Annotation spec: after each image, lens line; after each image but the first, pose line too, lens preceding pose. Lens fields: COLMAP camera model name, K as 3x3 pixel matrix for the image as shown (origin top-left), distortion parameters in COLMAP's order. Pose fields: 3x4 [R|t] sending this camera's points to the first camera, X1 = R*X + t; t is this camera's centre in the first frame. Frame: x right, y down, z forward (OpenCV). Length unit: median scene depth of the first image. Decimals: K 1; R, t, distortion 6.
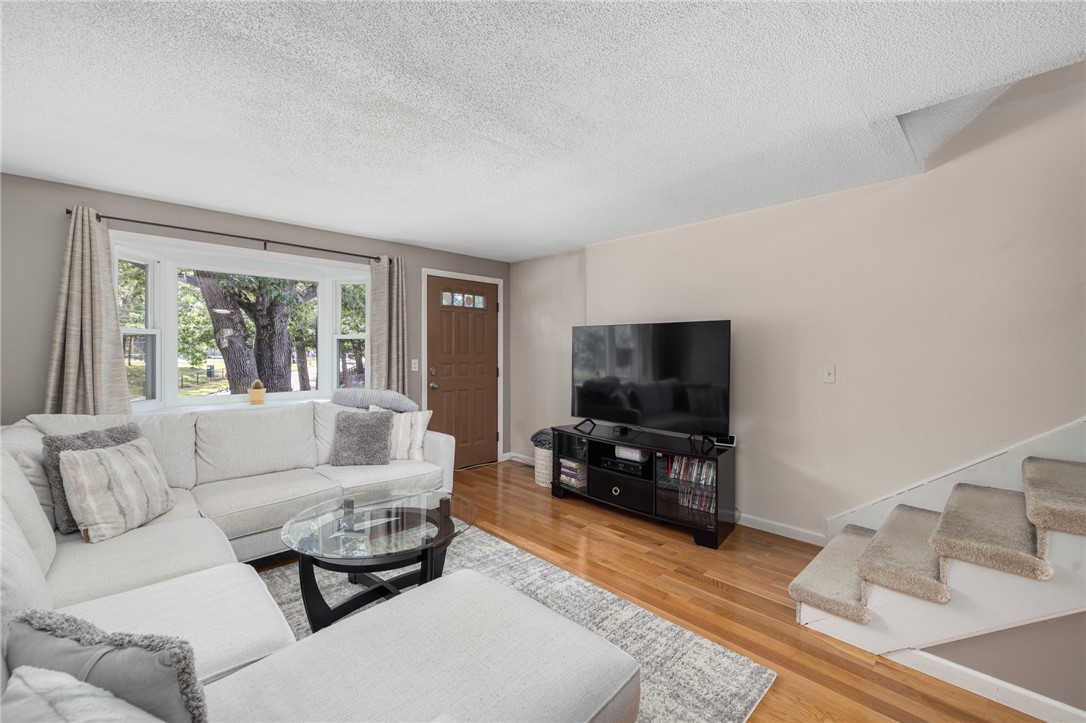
lens RADIAL K [[454.8, 0, 528.1], [0, 454.8, 352.5], [0, 0, 1]] dist [0.001047, 0.000275]
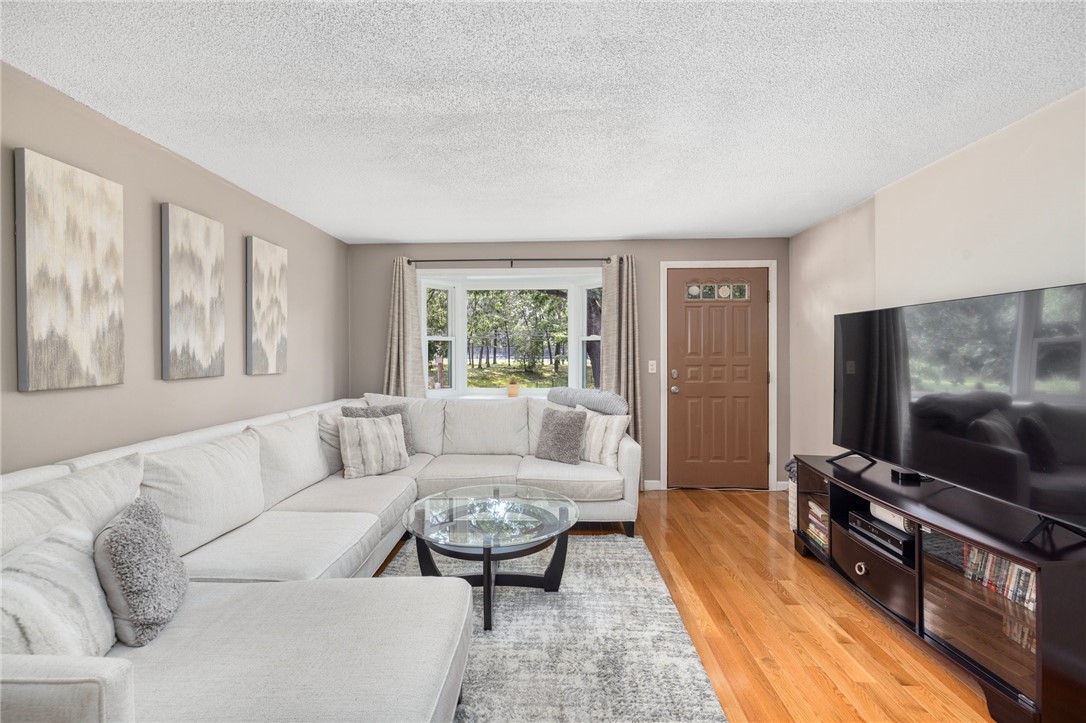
lens RADIAL K [[454.8, 0, 534.1], [0, 454.8, 354.9], [0, 0, 1]] dist [0.001047, 0.000275]
pose [[0.695169, -0.000847, -0.718846, 0.317300], [0.003361, 0.999992, 0.002072, 0.000960], [0.718838, -0.003857, 0.695167, 0.215121]]
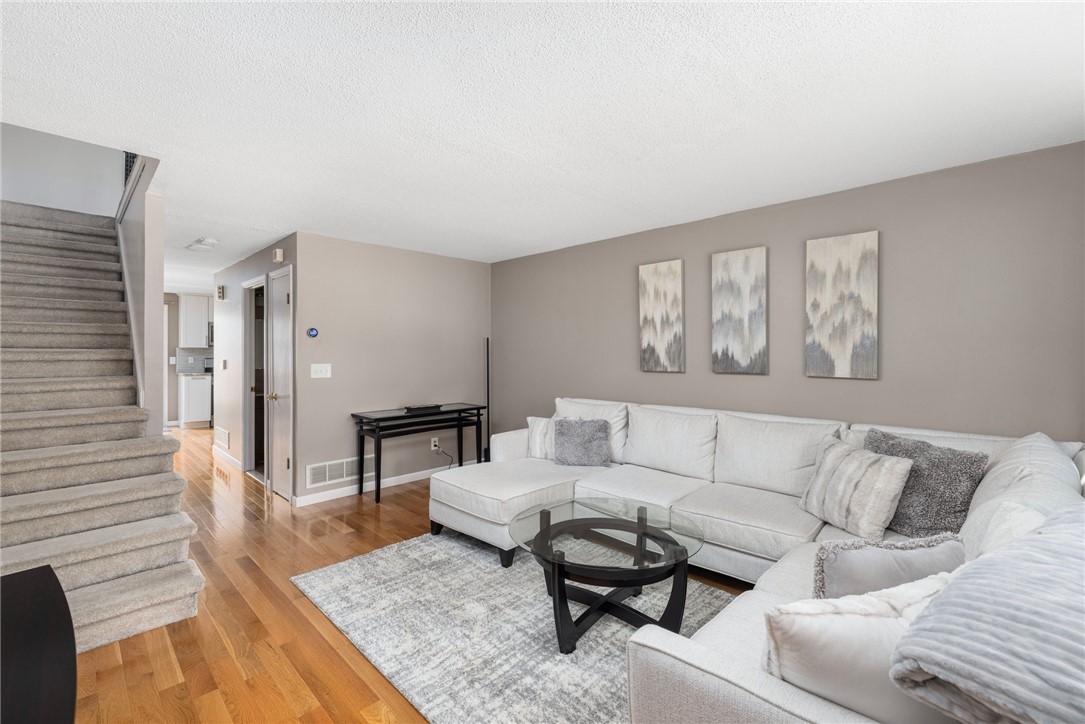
lens RADIAL K [[454.4, 0, 534.8], [0, 454.4, 358.1], [0, 0, 1]] dist [0.001047, 0.000275]
pose [[-0.998584, 0.003192, -0.053105, -0.076008], [0.002241, 0.999836, 0.017944, -0.012628], [0.053153, 0.017799, -0.998428, 1.229741]]
